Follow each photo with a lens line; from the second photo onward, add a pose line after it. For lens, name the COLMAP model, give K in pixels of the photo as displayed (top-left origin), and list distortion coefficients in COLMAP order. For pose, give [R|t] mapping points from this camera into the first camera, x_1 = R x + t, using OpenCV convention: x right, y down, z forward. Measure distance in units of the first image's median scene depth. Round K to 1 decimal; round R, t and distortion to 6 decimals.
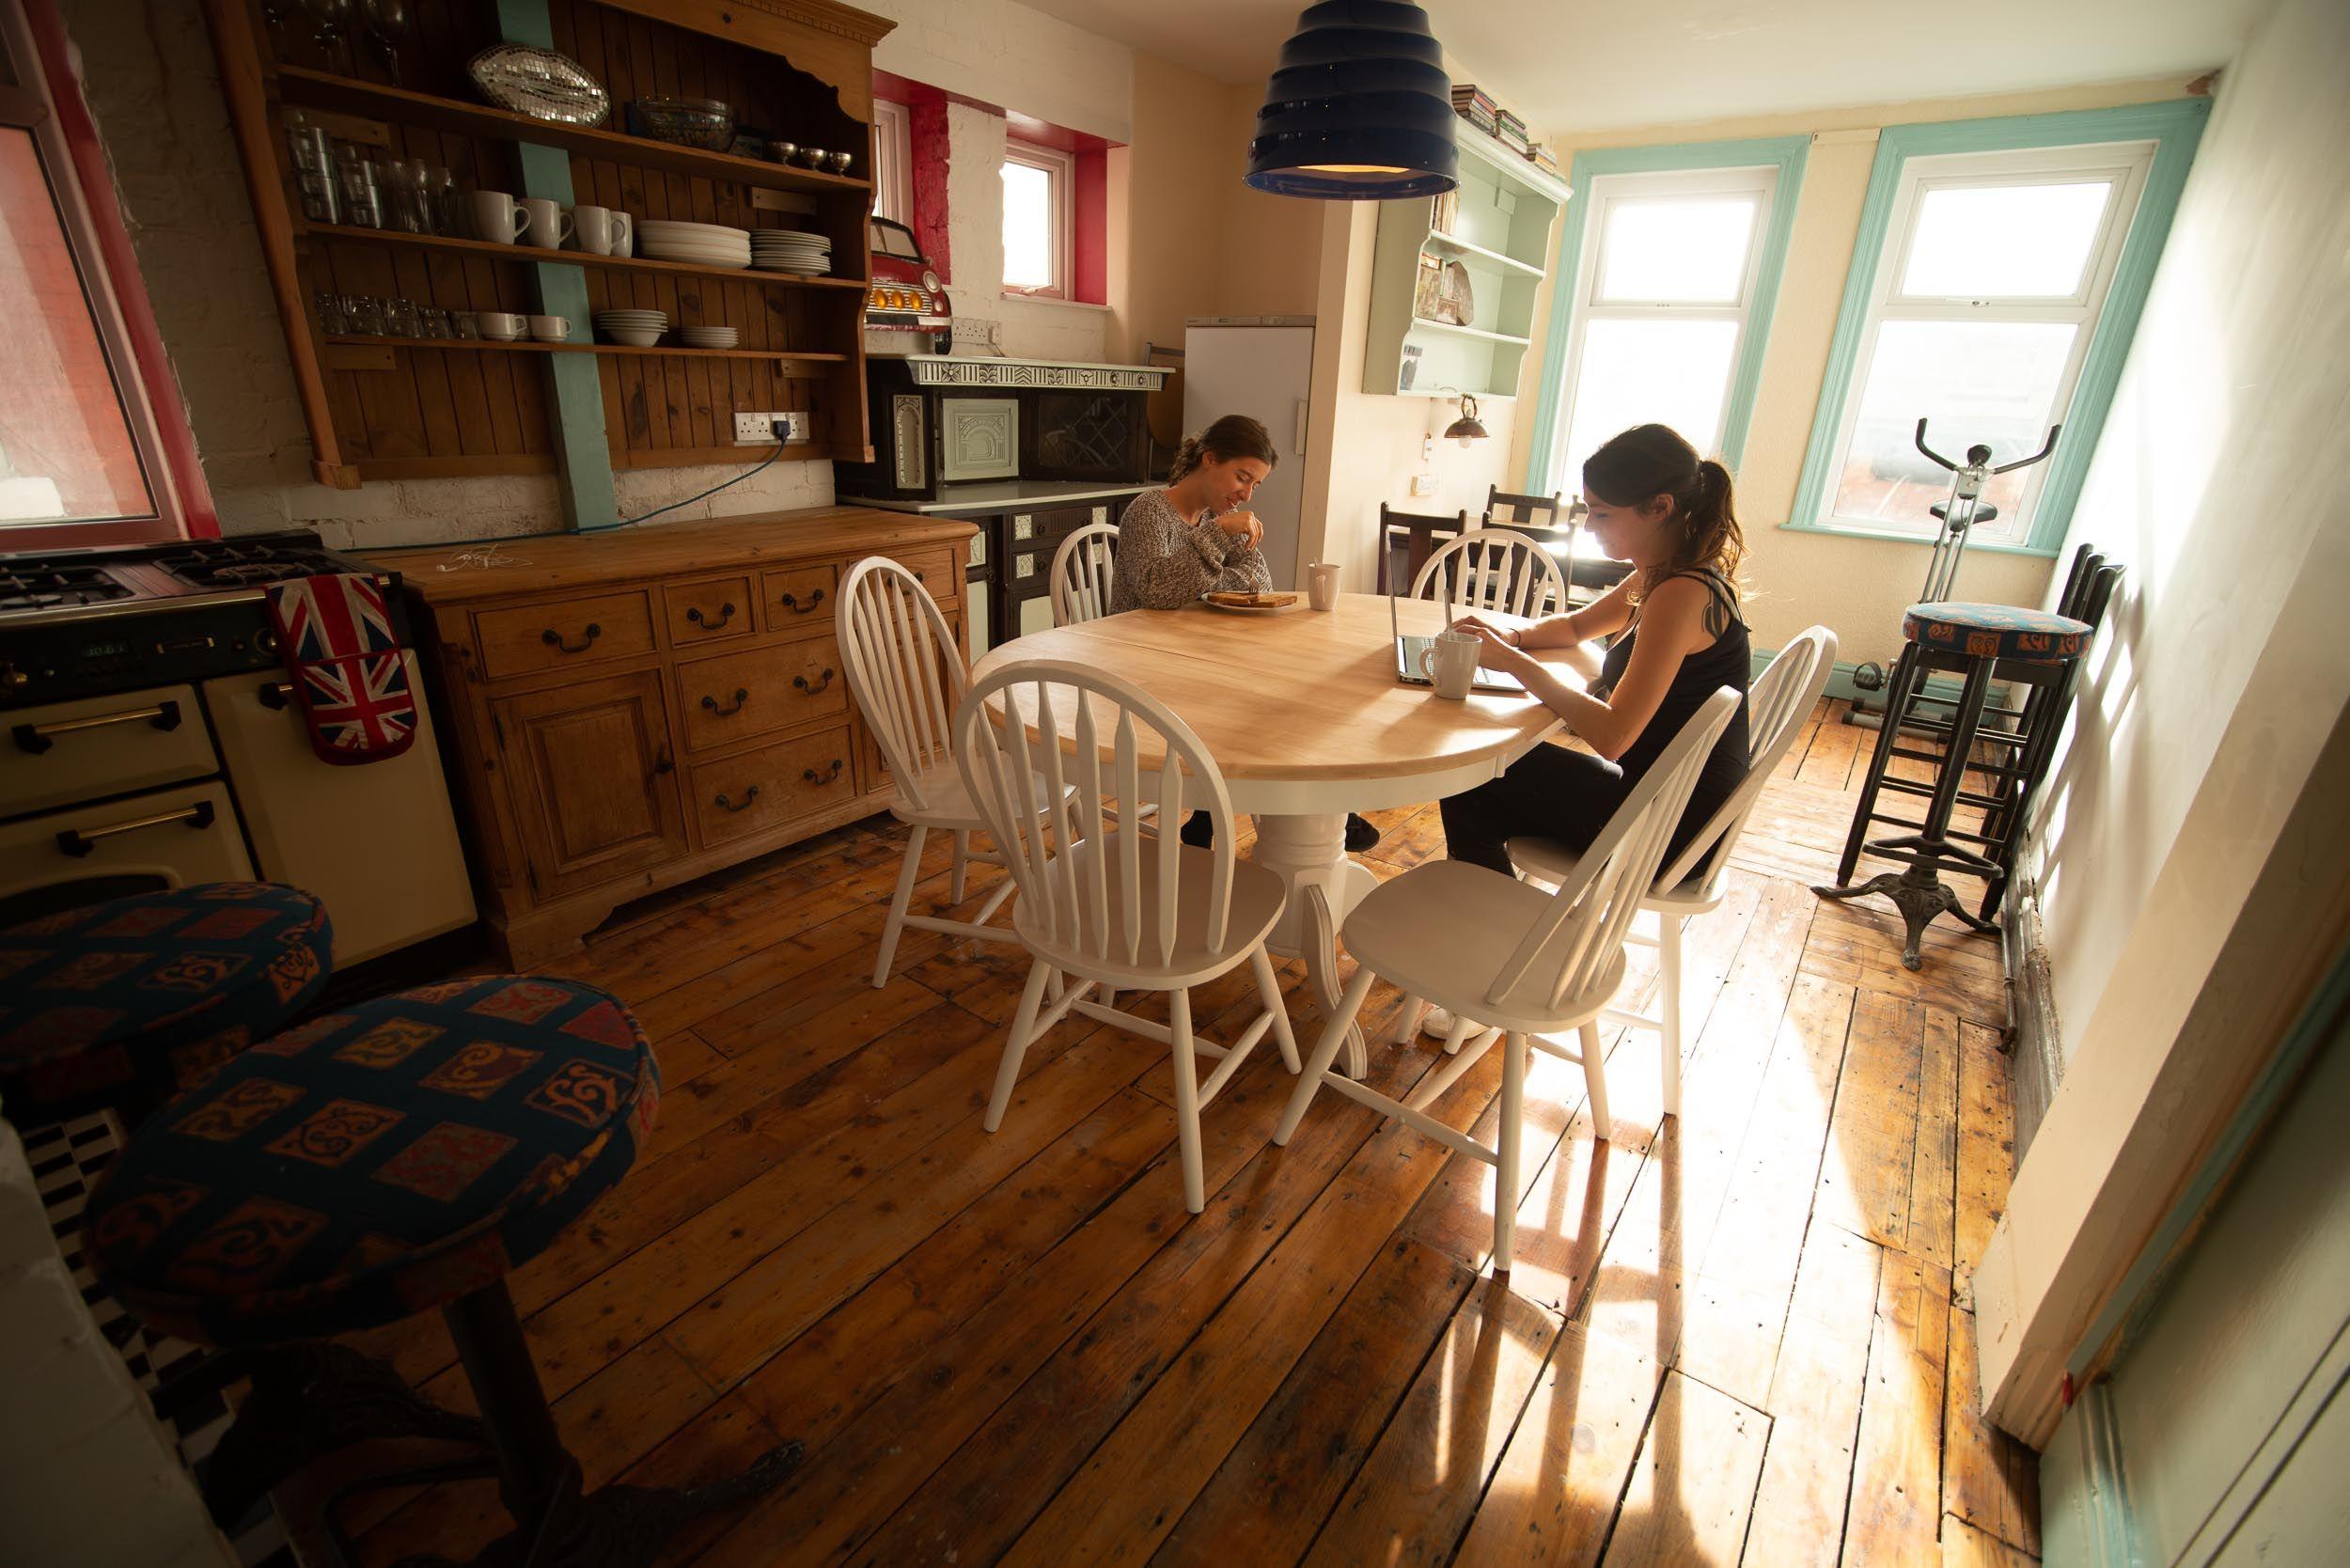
lens RADIAL K [[1024.4, 0, 1185.3], [0, 1024.4, 768.0], [0, 0, 1]] dist [-0.022789, 0.006794]
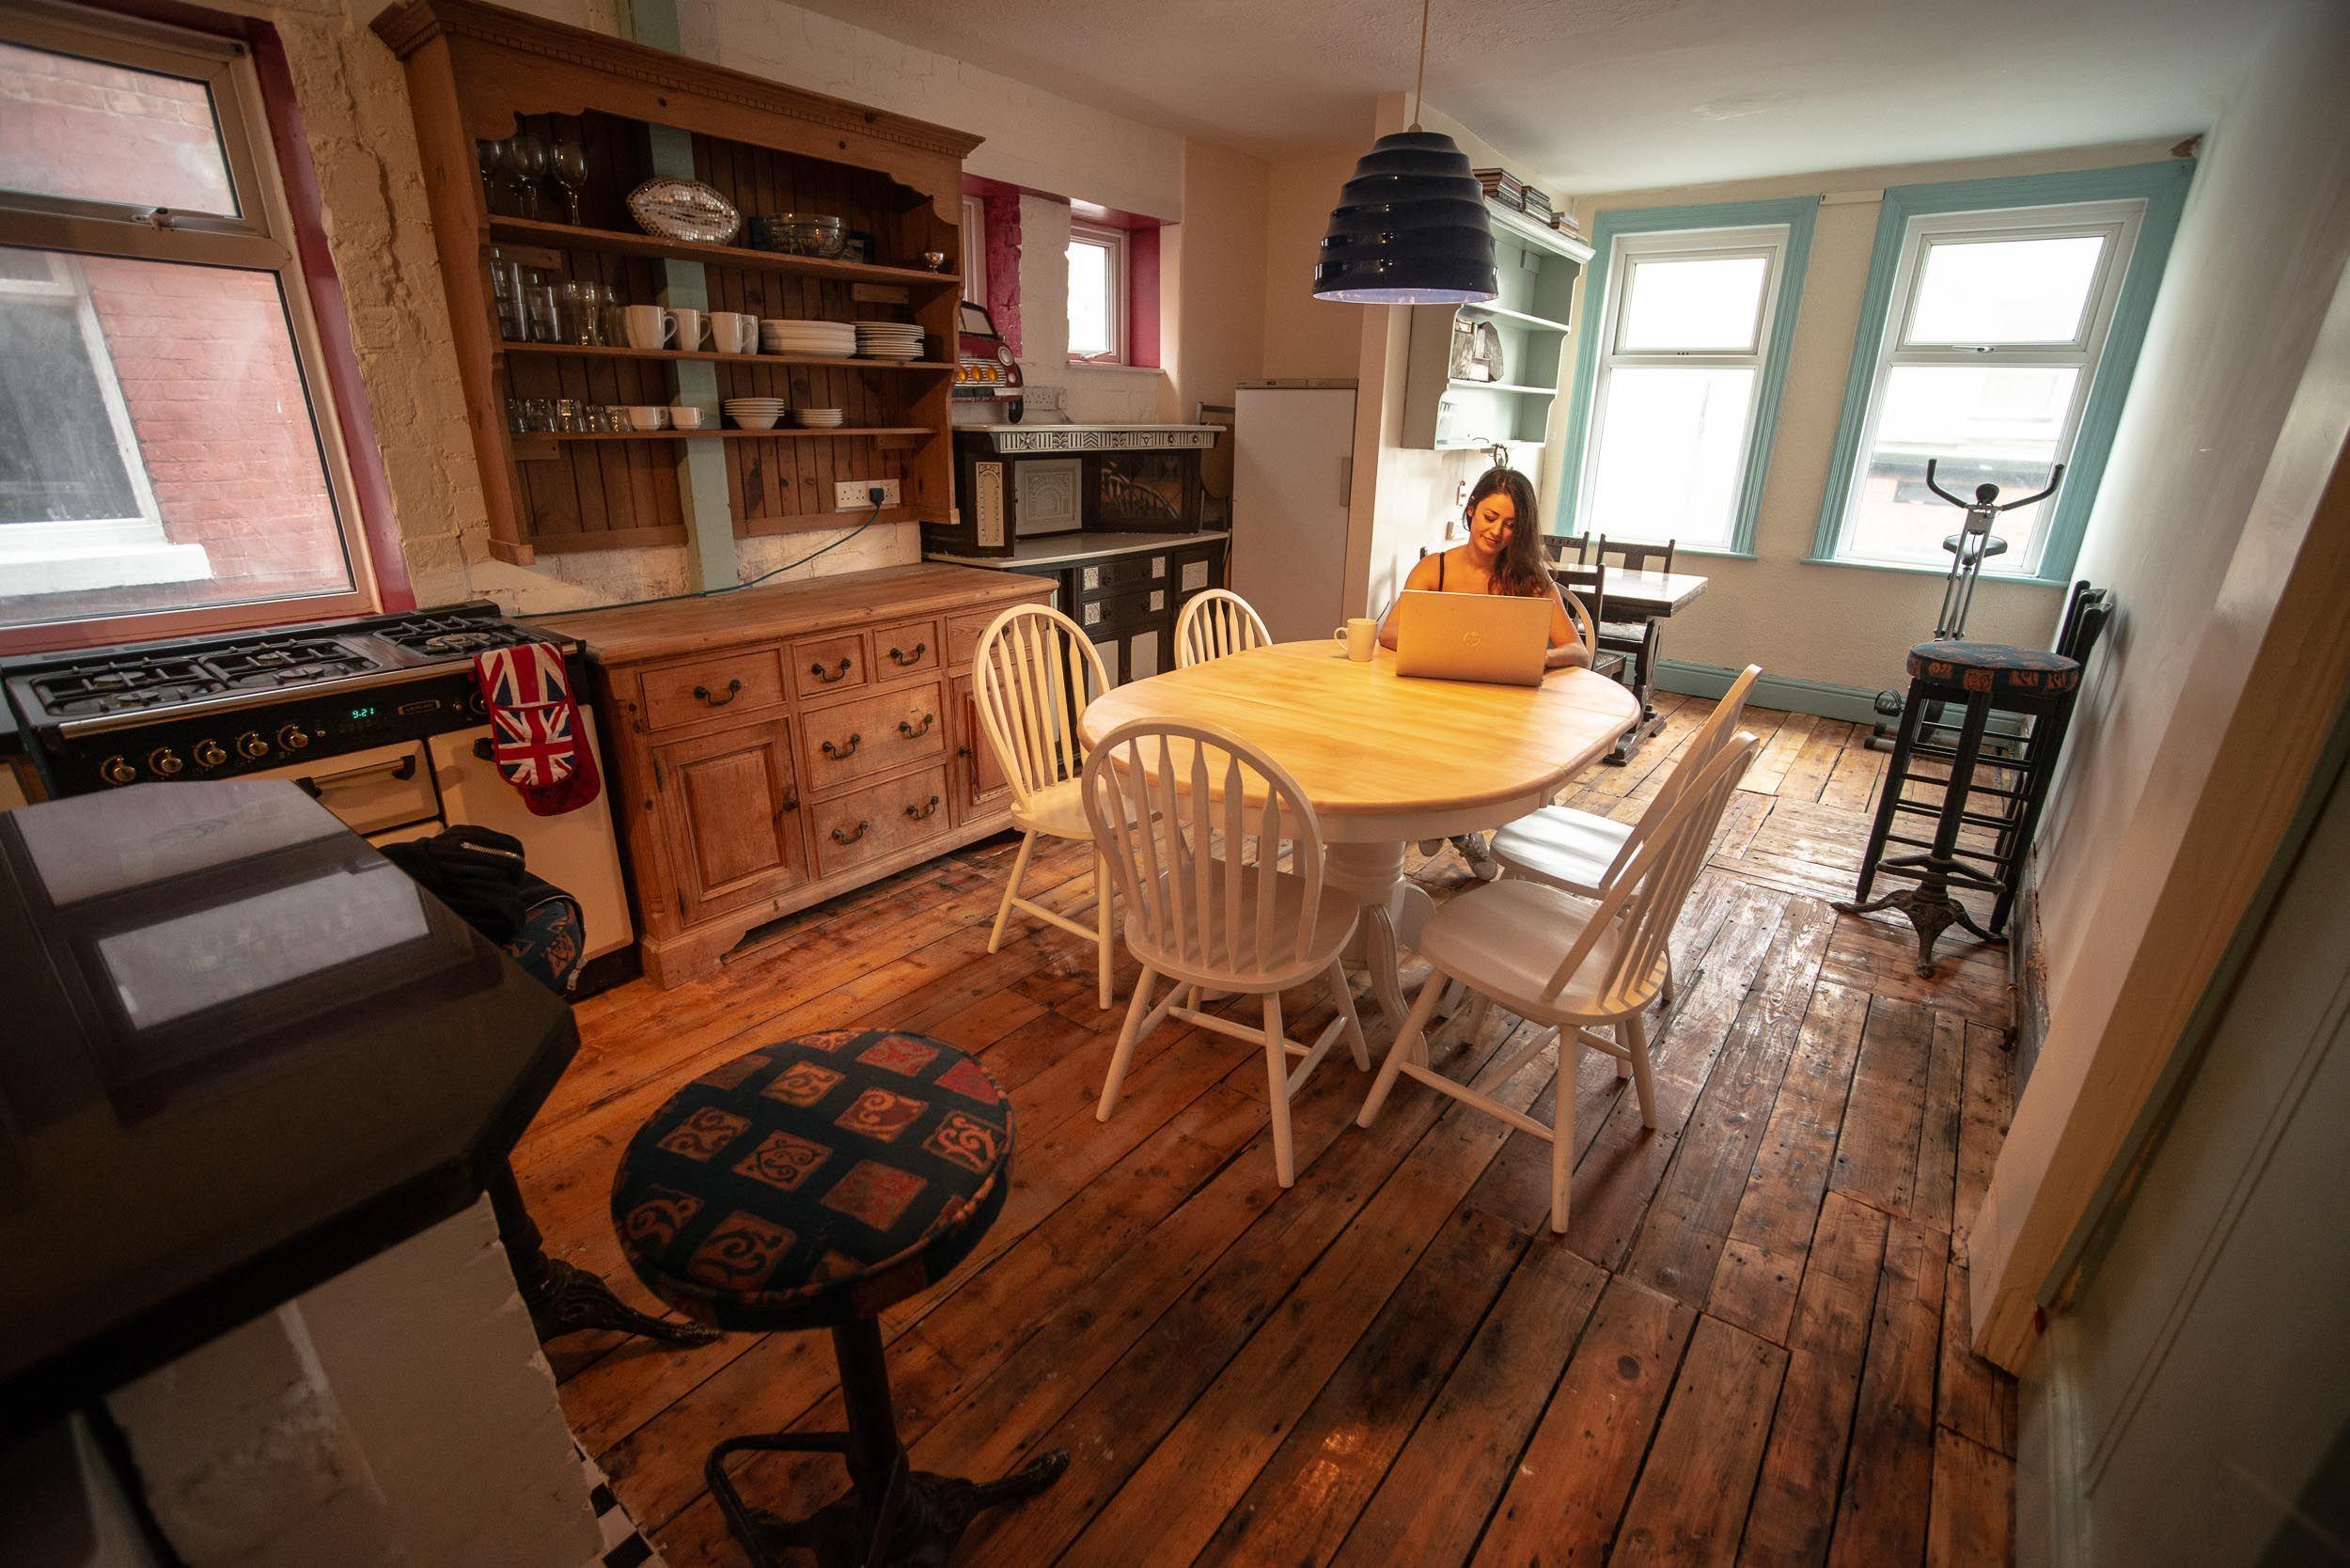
lens RADIAL K [[1024.4, 0, 1190.9], [0, 1024.4, 764.9], [0, 0, 1]] dist [-0.022789, 0.006794]
pose [[0.999641, -0.012168, -0.023863, -0.041928], [0.011486, 0.999528, -0.028502, -0.007650], [0.024199, 0.028218, 0.999309, -0.111229]]
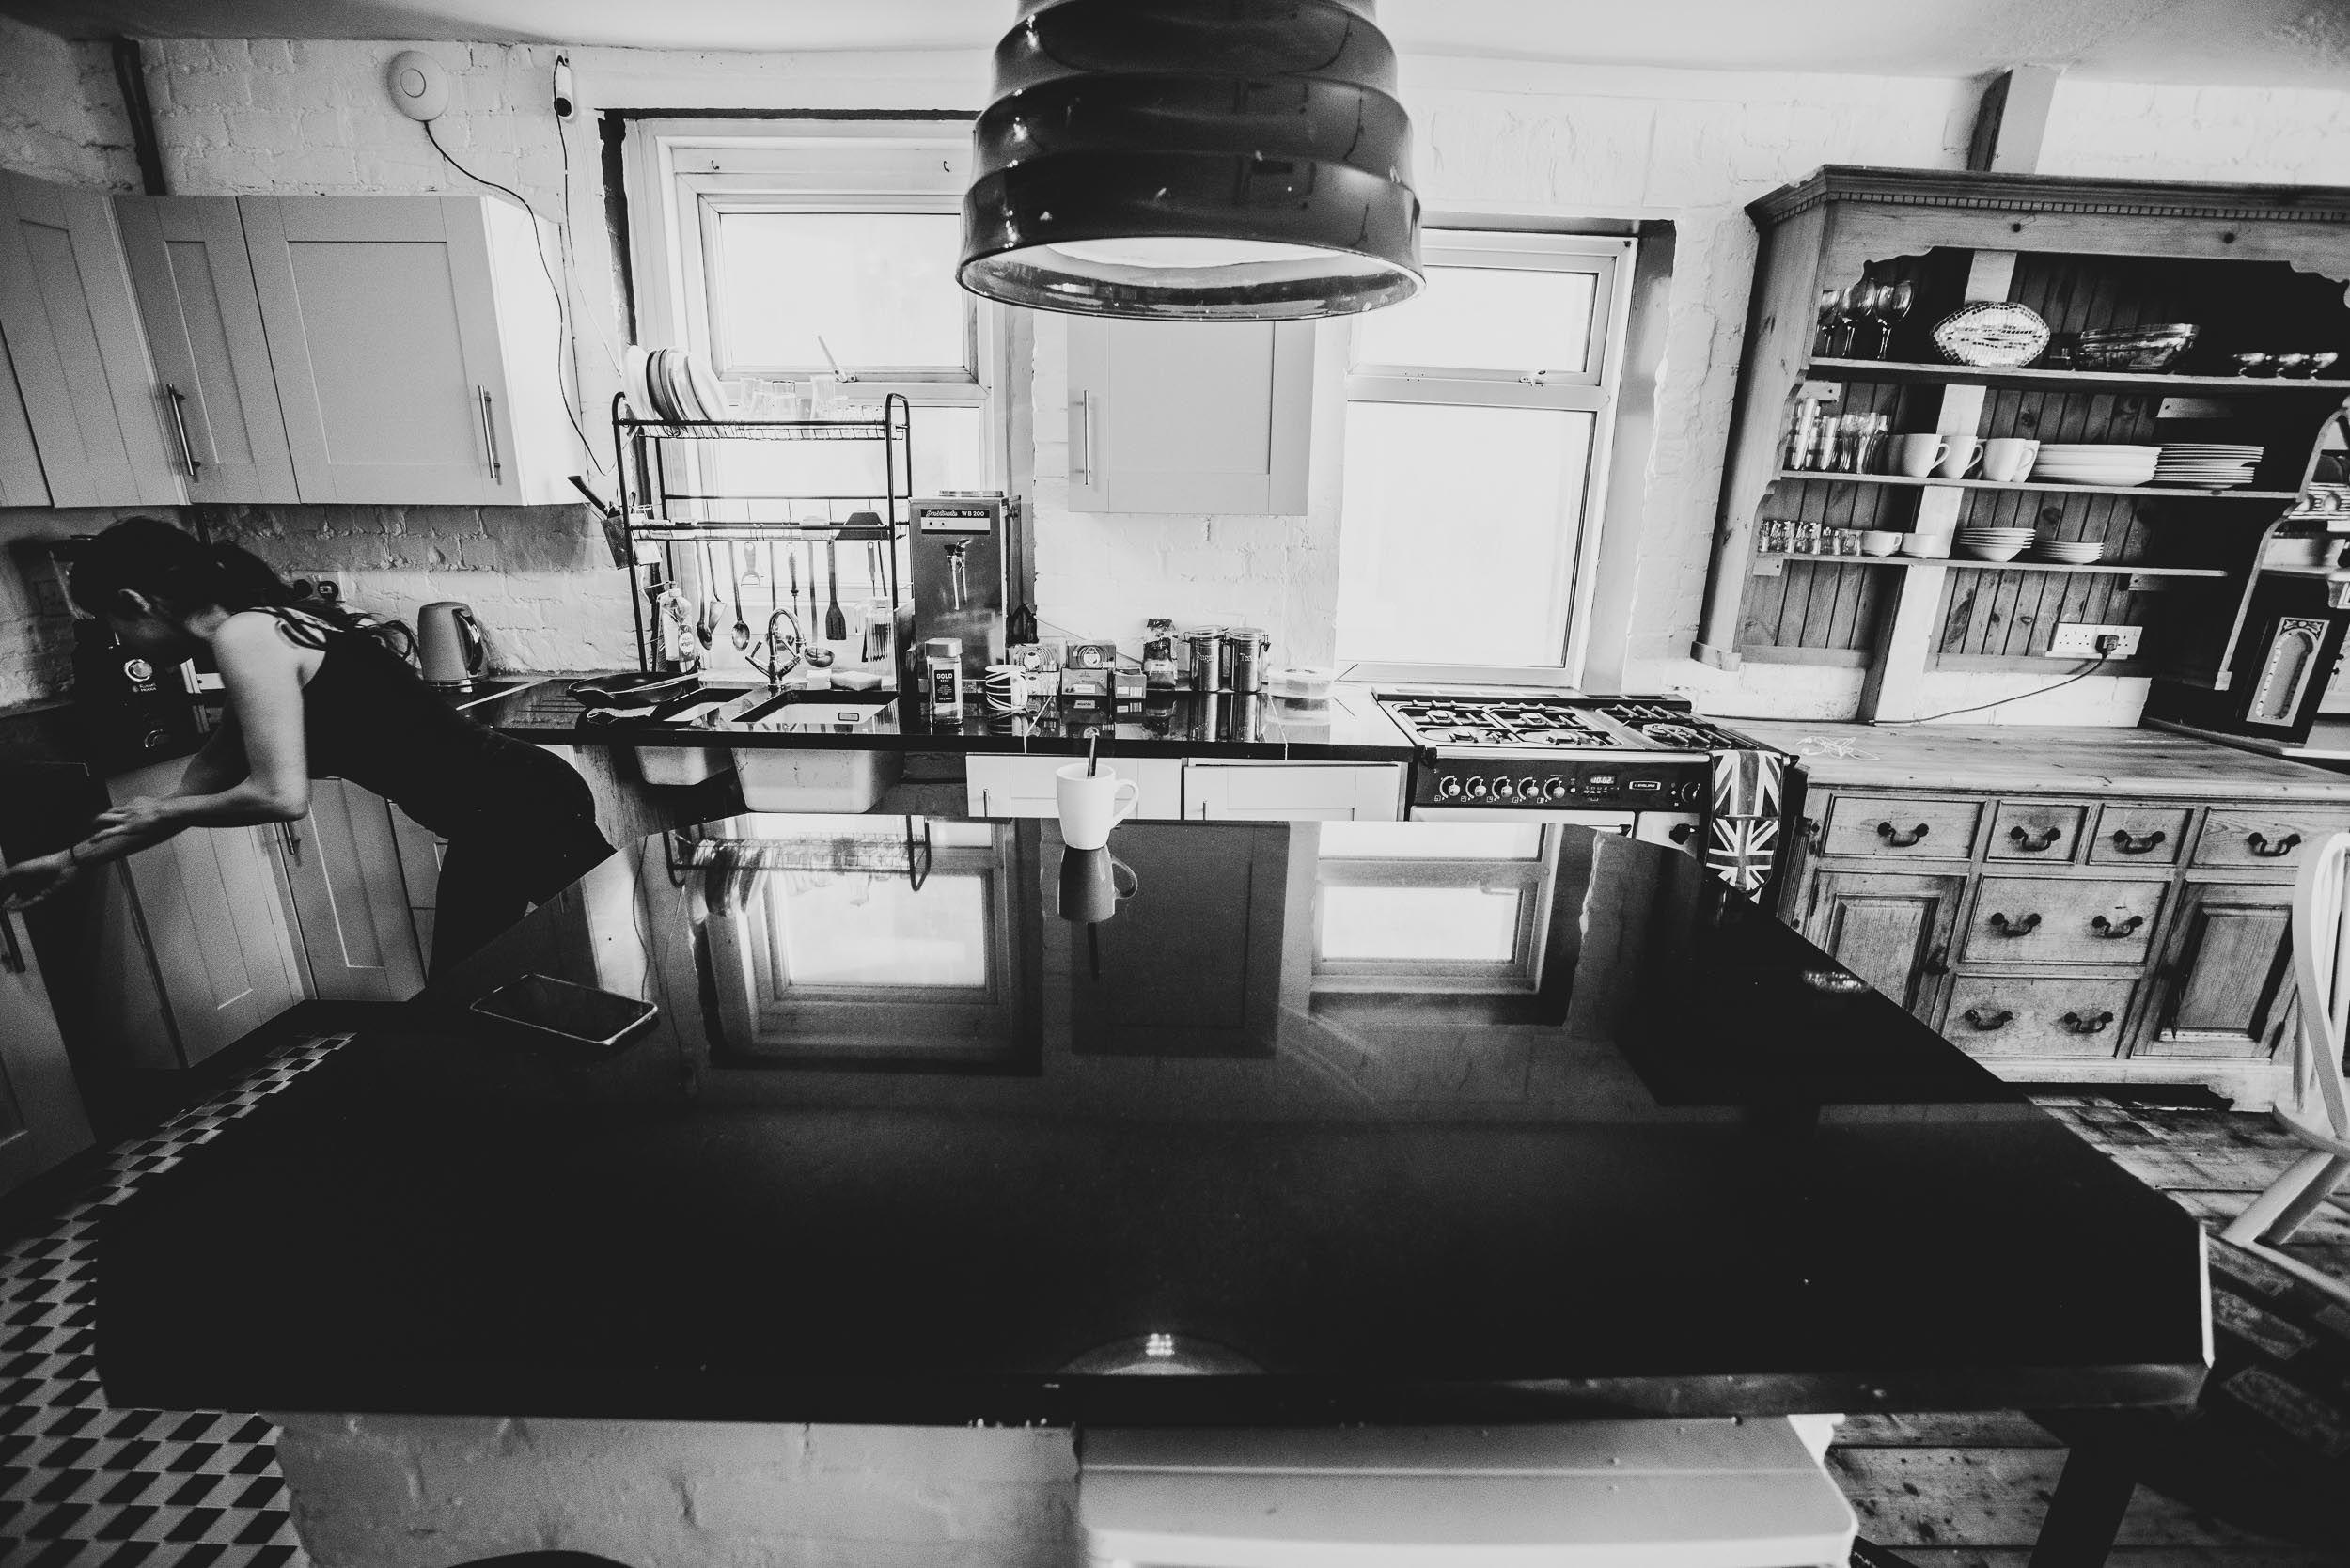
lens RADIAL K [[1024.4, 0, 1190.9], [0, 1024.4, 789.6], [0, 0, 1]] dist [-0.022789, 0.006794]
pose [[0.611113, 0.209207, -0.763396, -0.222155], [-0.289828, 0.956604, 0.030142, 0.013023], [0.736573, 0.202833, 0.645227, -0.234202]]
